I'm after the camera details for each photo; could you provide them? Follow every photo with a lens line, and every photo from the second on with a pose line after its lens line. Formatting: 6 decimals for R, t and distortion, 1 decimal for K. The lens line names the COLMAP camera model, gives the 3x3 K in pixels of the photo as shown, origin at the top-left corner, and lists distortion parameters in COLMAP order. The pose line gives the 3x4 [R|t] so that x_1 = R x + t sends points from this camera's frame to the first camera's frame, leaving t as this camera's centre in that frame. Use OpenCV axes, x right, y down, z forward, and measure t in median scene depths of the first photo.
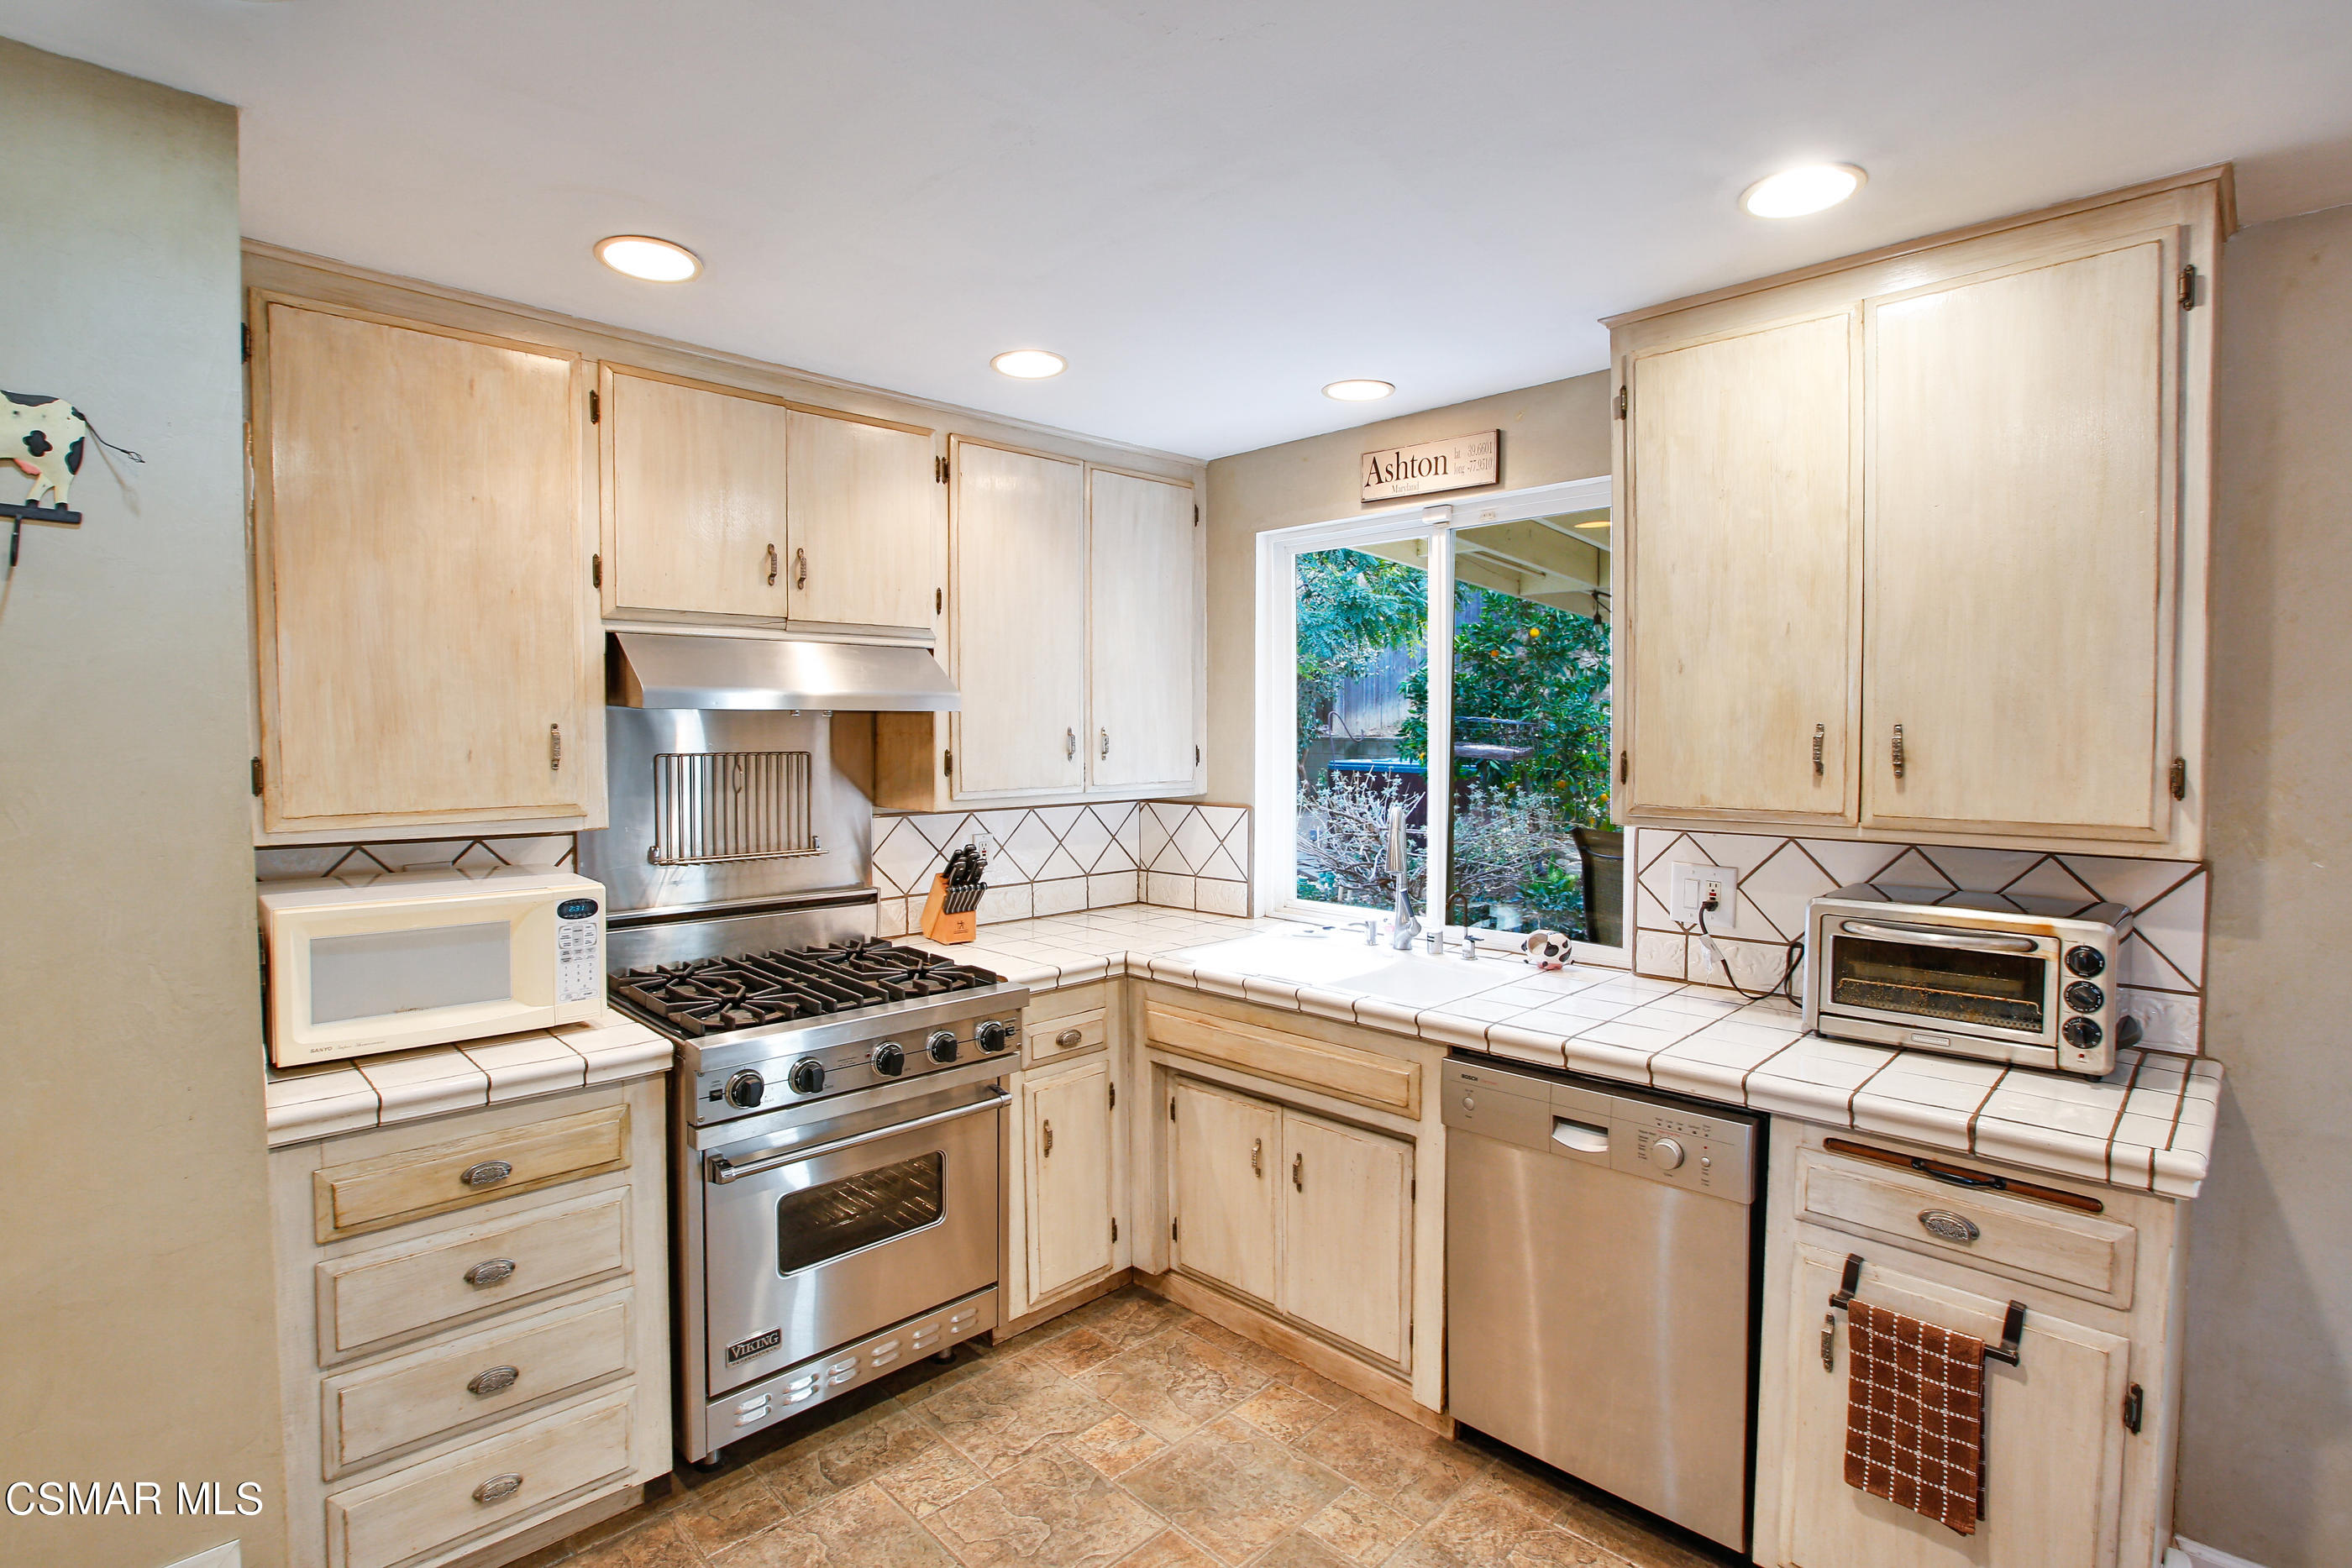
lens RADIAL K [[1126.6, 0, 1177.1], [0, 1126.6, 772.2], [0, 0, 1]] dist [-0.052507, 0.016446]
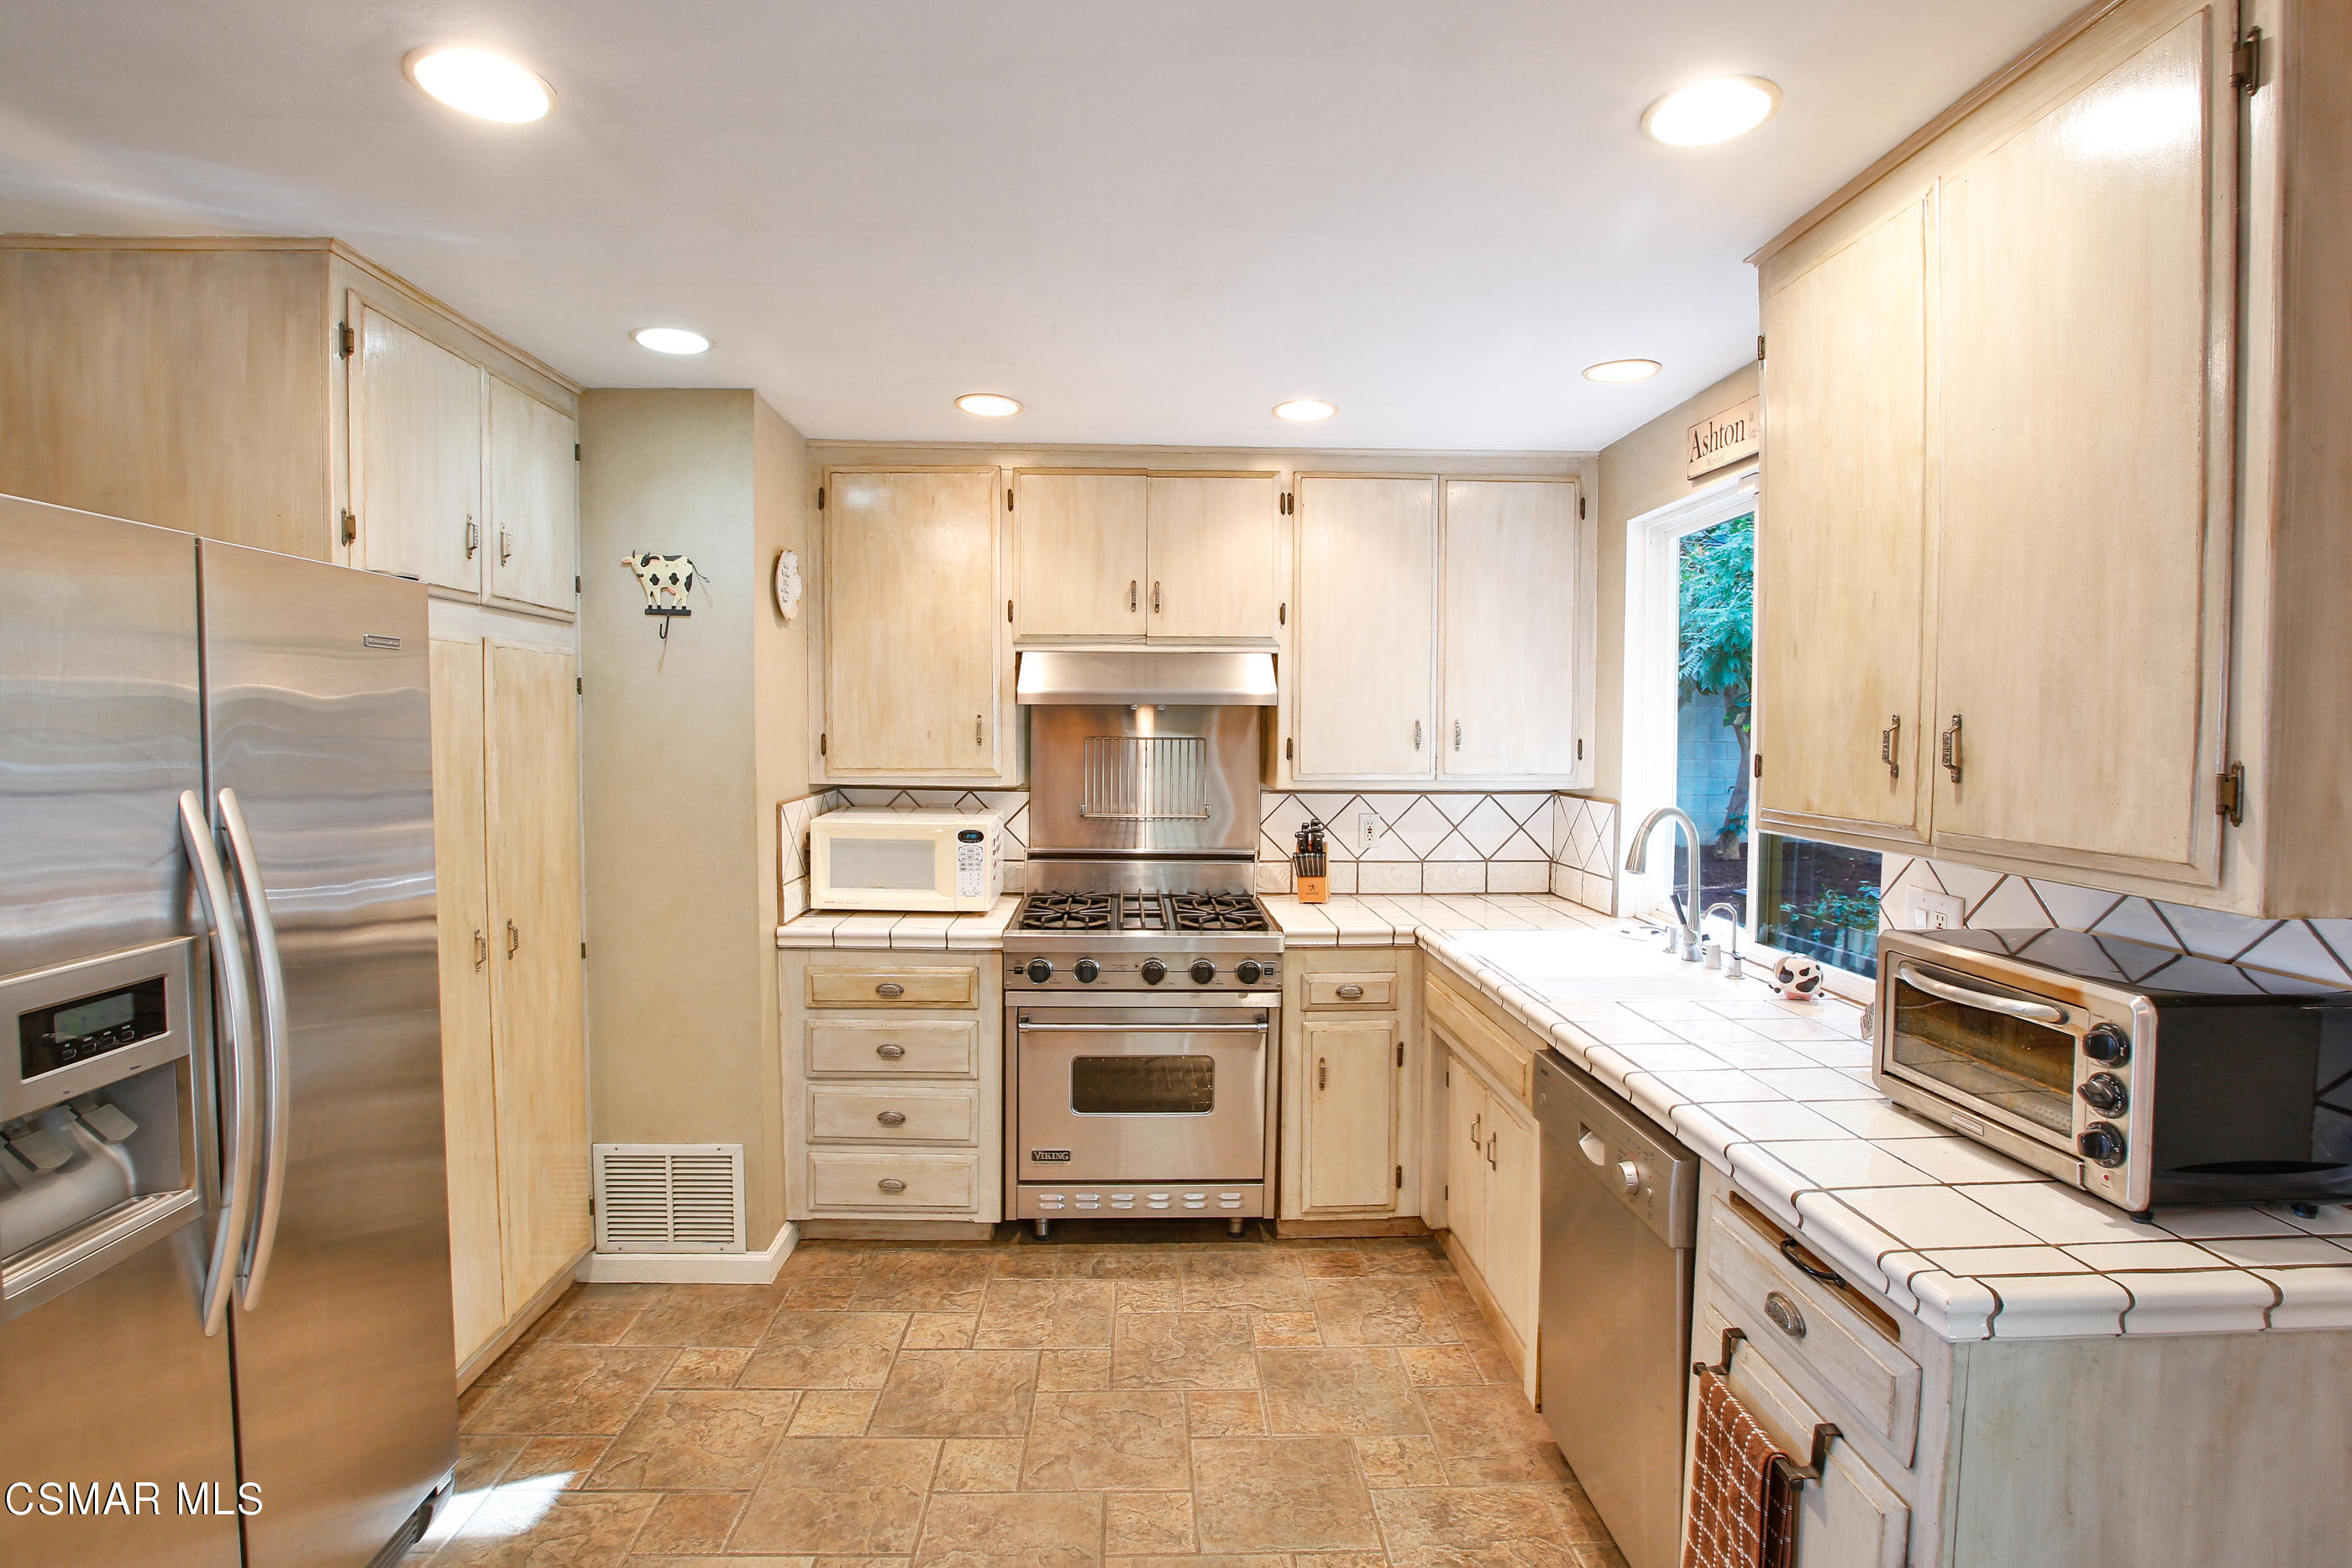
lens RADIAL K [[1126.6, 0, 1170.6], [0, 1126.6, 773.9], [0, 0, 1]] dist [-0.052507, 0.016446]
pose [[0.735892, 0.034992, -0.676195, 0.636144], [-0.031654, 0.999350, 0.017266, 0.001901], [0.676359, 0.008698, 0.736521, 0.042663]]
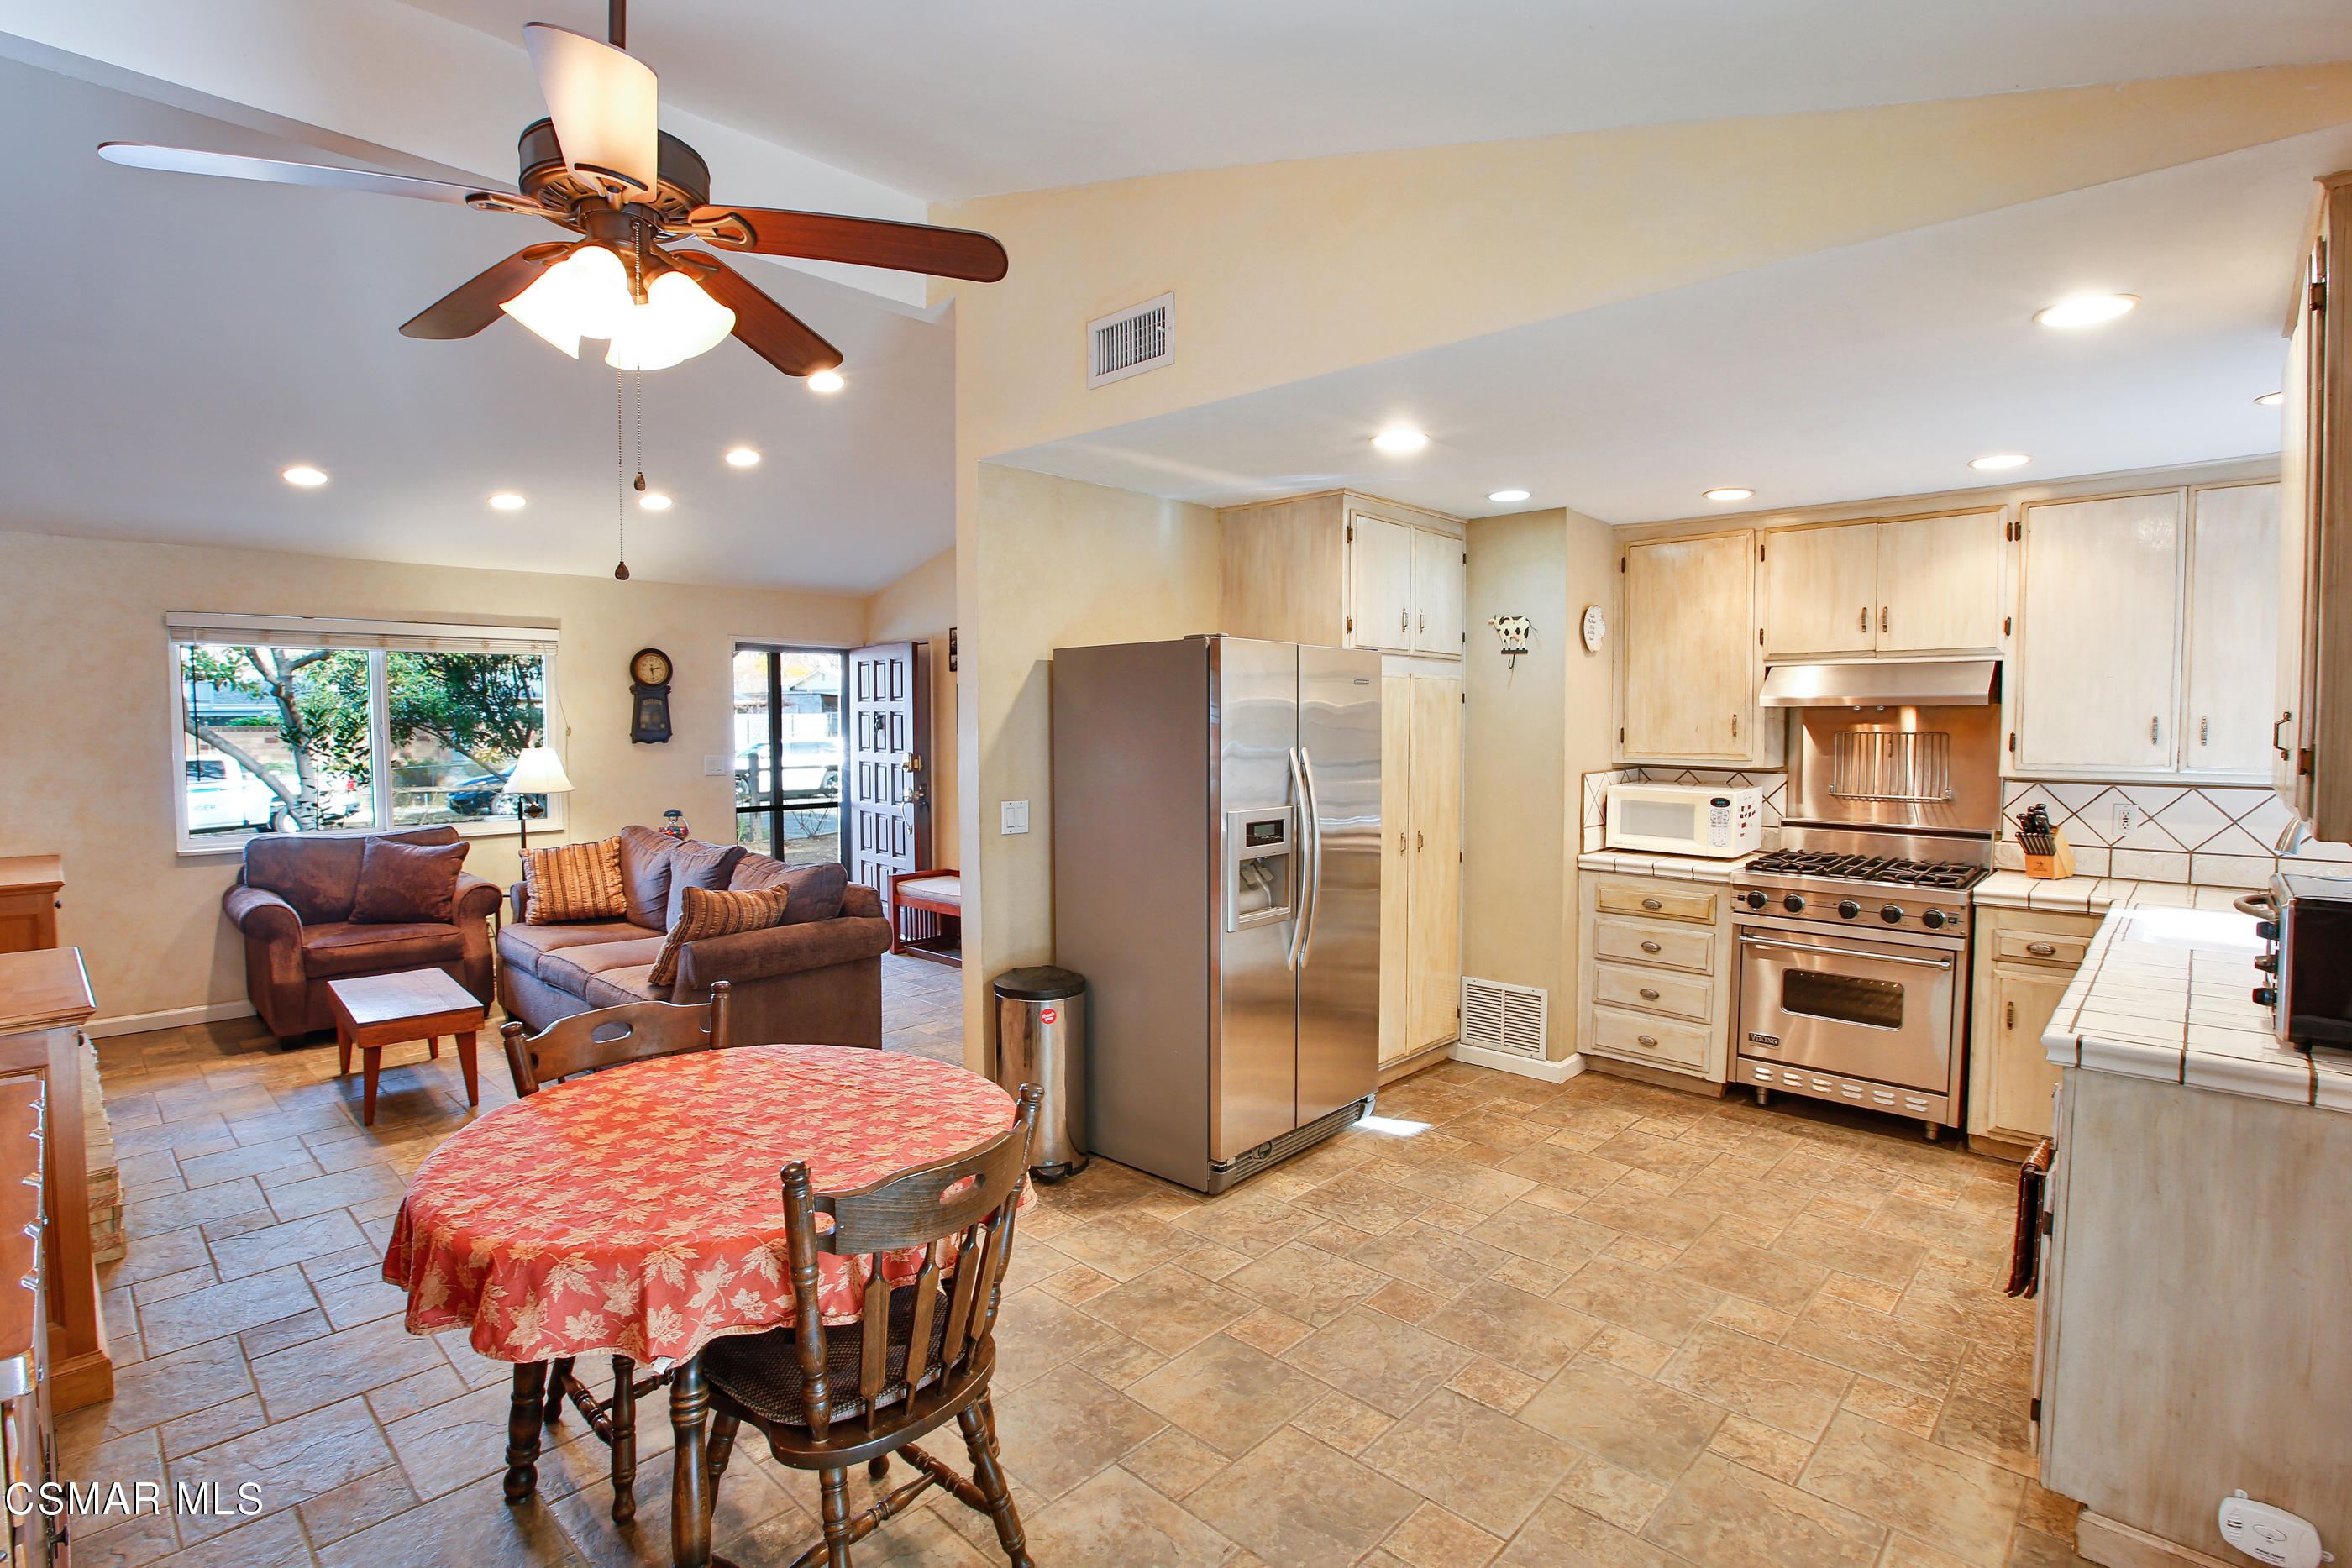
lens RADIAL K [[1126.6, 0, 1181.7], [0, 1126.6, 771.1], [0, 0, 1]] dist [-0.052507, 0.016446]
pose [[0.039270, 0.047667, -0.998091, 1.375908], [-0.038736, 0.998183, 0.046148, 0.005670], [0.998478, 0.036850, 0.041045, -0.095383]]
